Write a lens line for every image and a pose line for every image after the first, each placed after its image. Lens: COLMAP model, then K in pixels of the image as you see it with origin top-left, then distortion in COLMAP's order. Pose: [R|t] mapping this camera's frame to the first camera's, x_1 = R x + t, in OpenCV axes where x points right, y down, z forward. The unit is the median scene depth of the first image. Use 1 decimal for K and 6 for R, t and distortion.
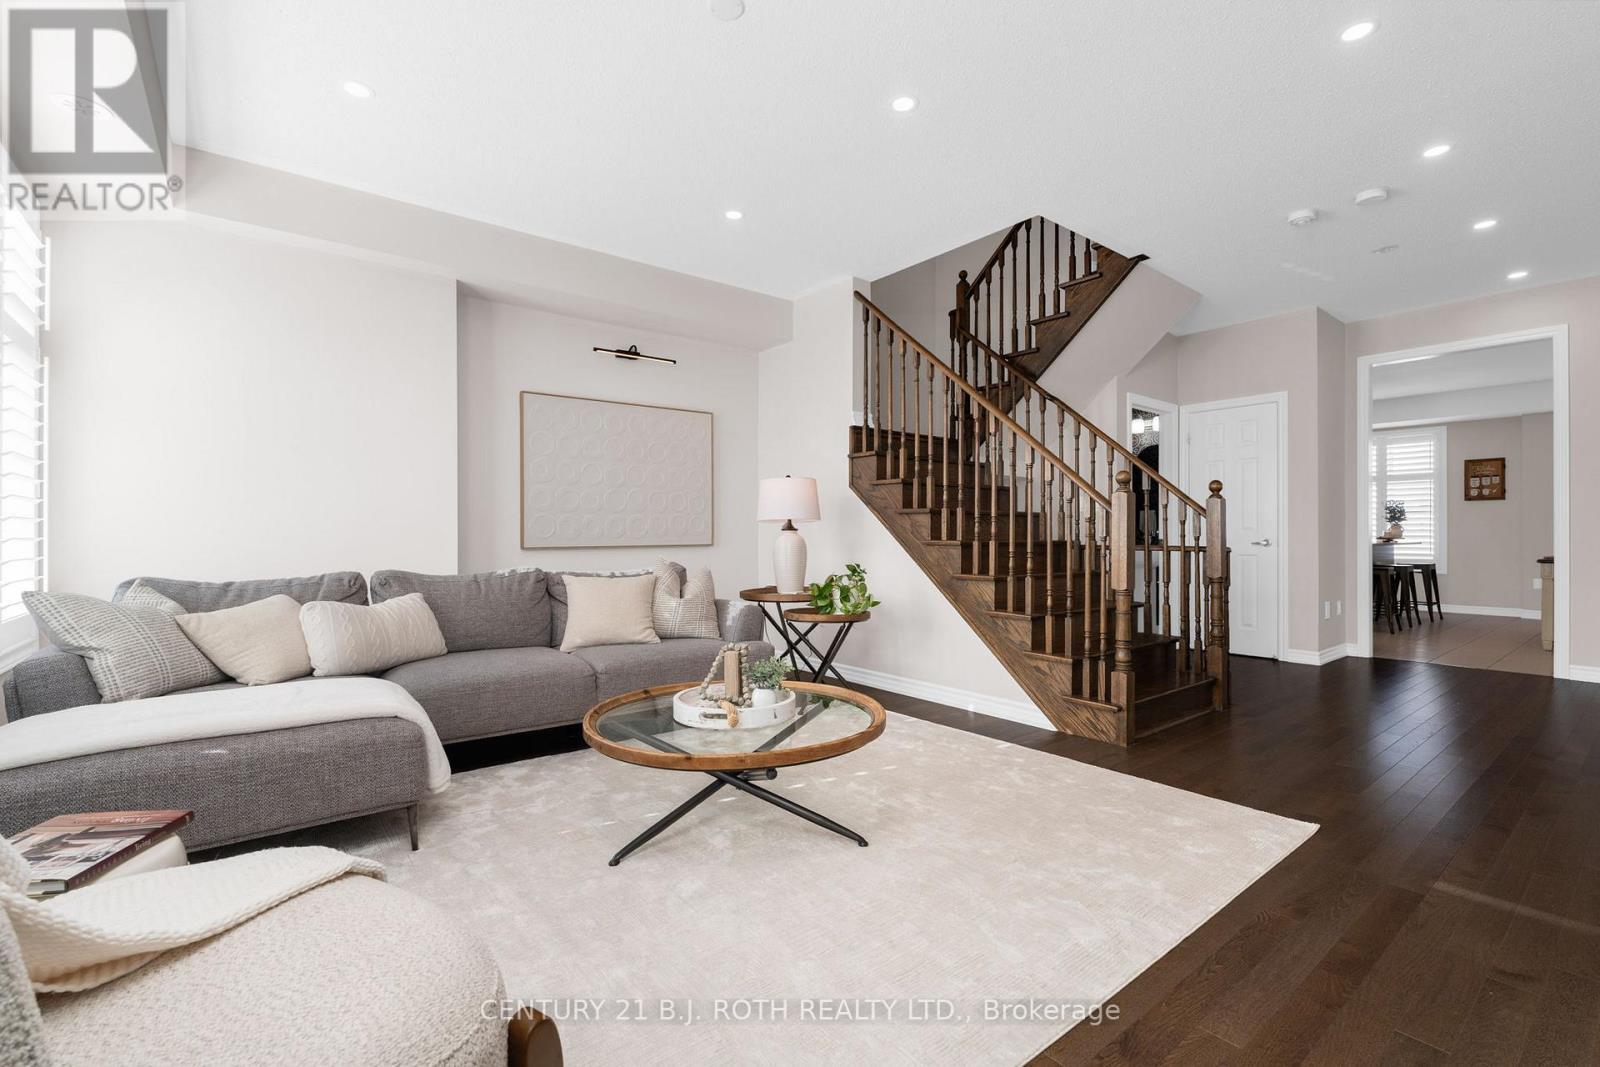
lens RADIAL K [[703.6, 0, 795.8], [0, 703.6, 531.5], [0, 0, 1]] dist [-0.002507, -0.000029]
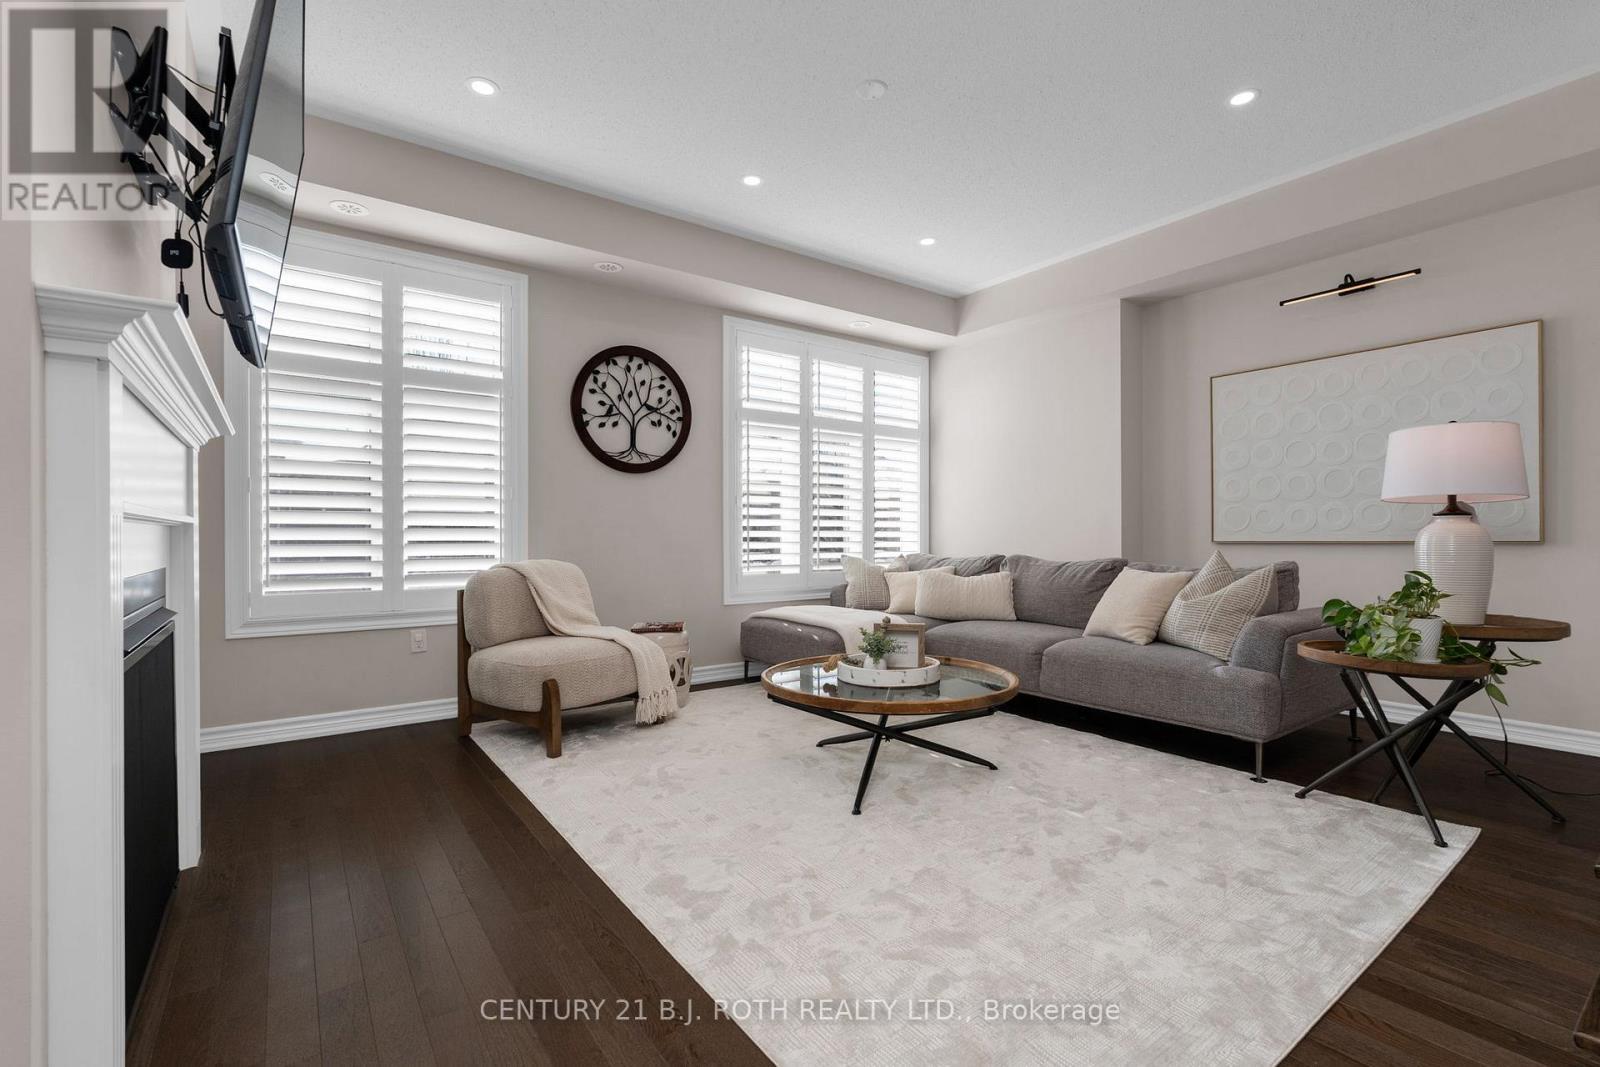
lens RADIAL K [[703.6, 0, 796.0], [0, 703.6, 536.0], [0, 0, 1]] dist [-0.002507, -0.000029]
pose [[-0.026378, 0.000312, -0.999652, 0.697224], [0.004205, 0.999991, 0.000202, 0.015799], [0.999643, -0.004198, -0.026379, 0.559948]]
